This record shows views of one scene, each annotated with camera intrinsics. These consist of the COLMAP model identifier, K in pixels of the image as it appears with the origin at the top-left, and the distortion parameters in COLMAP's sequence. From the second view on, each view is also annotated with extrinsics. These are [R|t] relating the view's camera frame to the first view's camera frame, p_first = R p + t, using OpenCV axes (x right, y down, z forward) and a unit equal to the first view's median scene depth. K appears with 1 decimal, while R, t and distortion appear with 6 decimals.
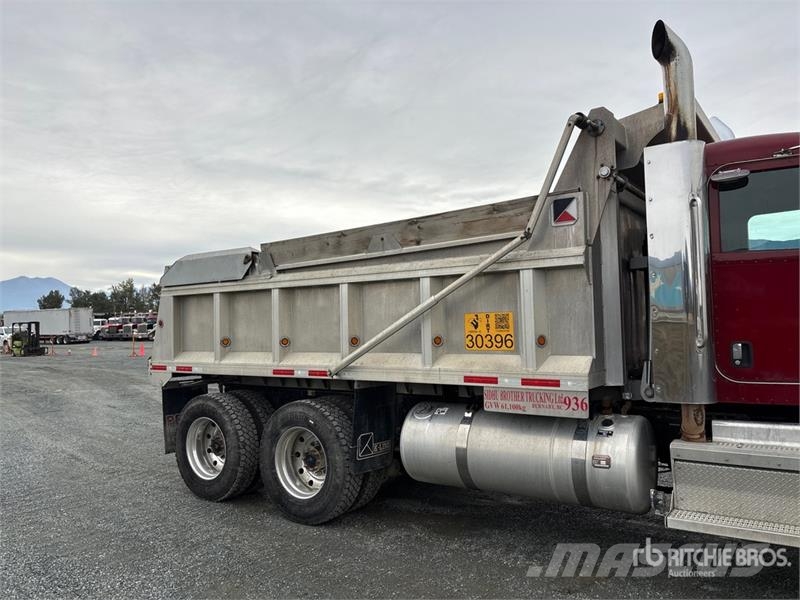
lens RADIAL K [[592.6, 0, 400.0], [0, 592.6, 300.0], [0, 0, 1]] dist [0.073051, -0.078714]
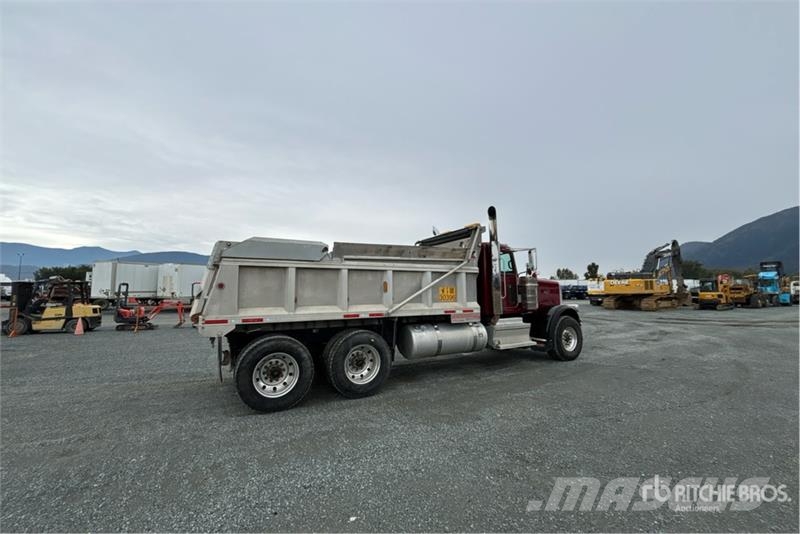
lens RADIAL K [[315.5, 0, 400.0], [0, 315.5, 267.0], [0, 0, 1]] dist [0.020955, -0.000102]
pose [[0.450483, 0.092794, 0.887950, -1.064707], [-0.040473, 0.995684, -0.083519, 0.051662], [-0.891867, 0.001686, 0.452294, 0.473085]]
